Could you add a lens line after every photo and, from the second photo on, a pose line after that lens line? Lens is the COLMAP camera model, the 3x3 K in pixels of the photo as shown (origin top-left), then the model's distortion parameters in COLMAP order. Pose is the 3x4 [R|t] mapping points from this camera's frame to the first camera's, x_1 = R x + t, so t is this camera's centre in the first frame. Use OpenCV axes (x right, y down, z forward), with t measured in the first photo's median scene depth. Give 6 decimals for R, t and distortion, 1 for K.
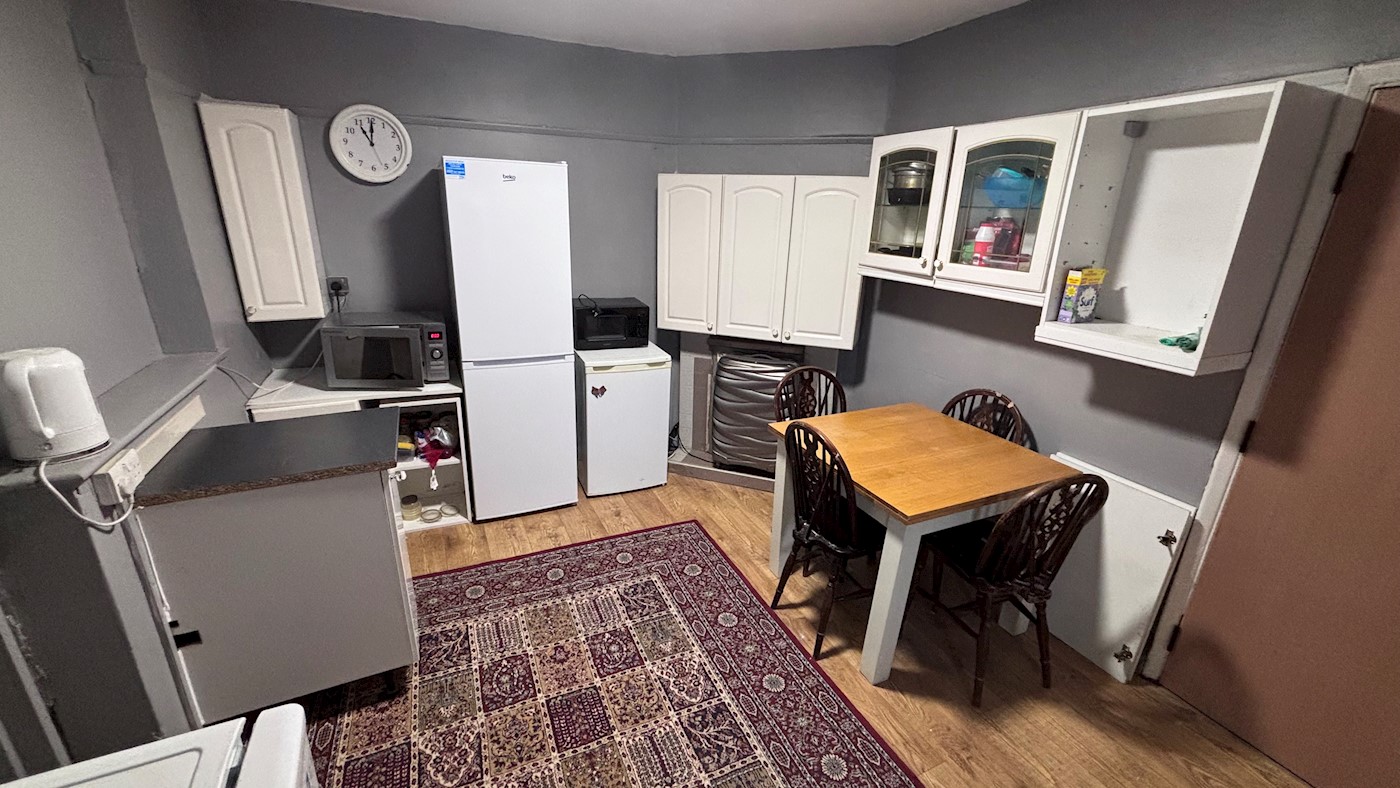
lens RADIAL K [[560.1, 0, 686.4], [0, 560.1, 386.9], [0, 0, 1]] dist [0.006045, -0.003180]
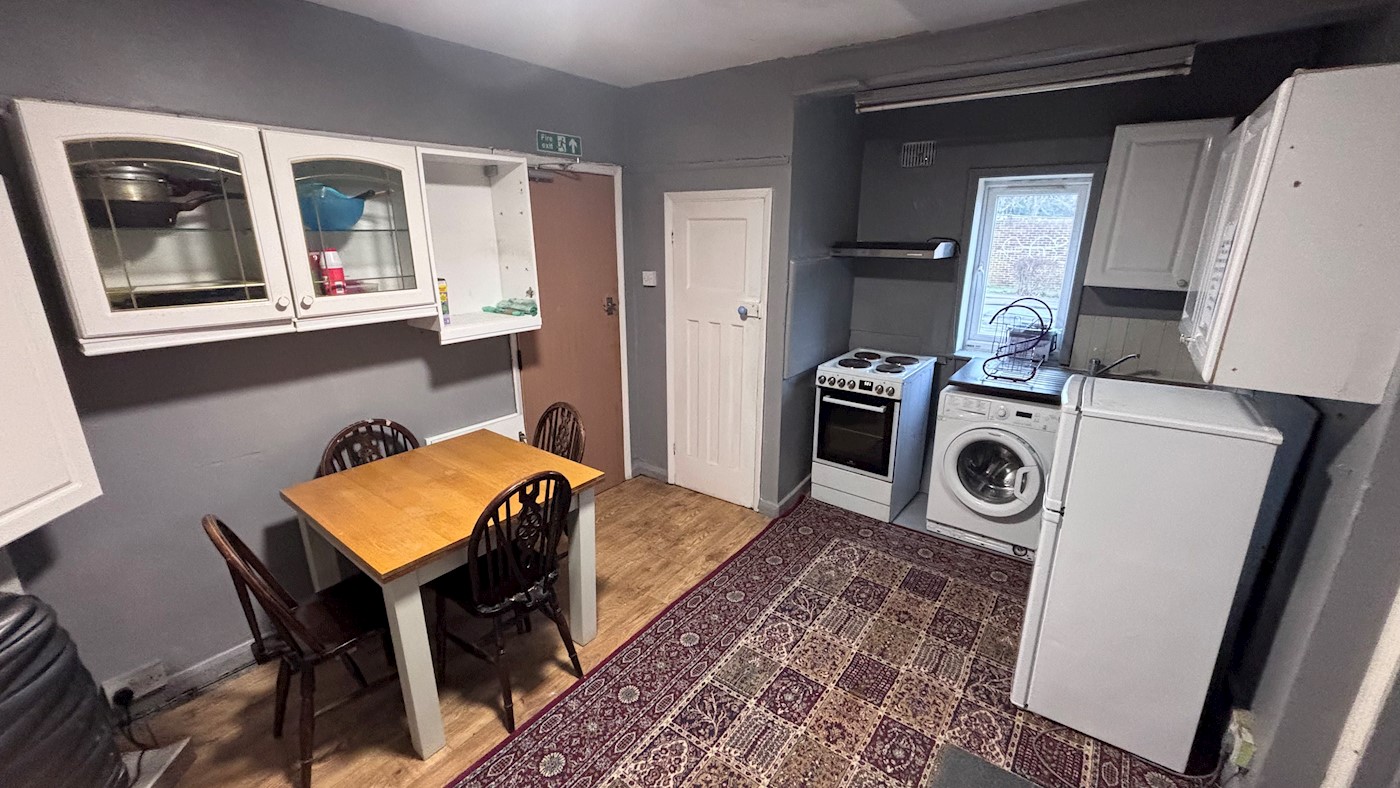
lens RADIAL K [[560.1, 0, 700.9], [0, 560.1, 397.5], [0, 0, 1]] dist [0.006045, -0.003180]
pose [[-0.480516, -0.274734, 0.832842, -0.644068], [0.263391, 0.860611, 0.435860, -0.370068], [-0.836499, 0.428801, -0.341174, 1.058252]]
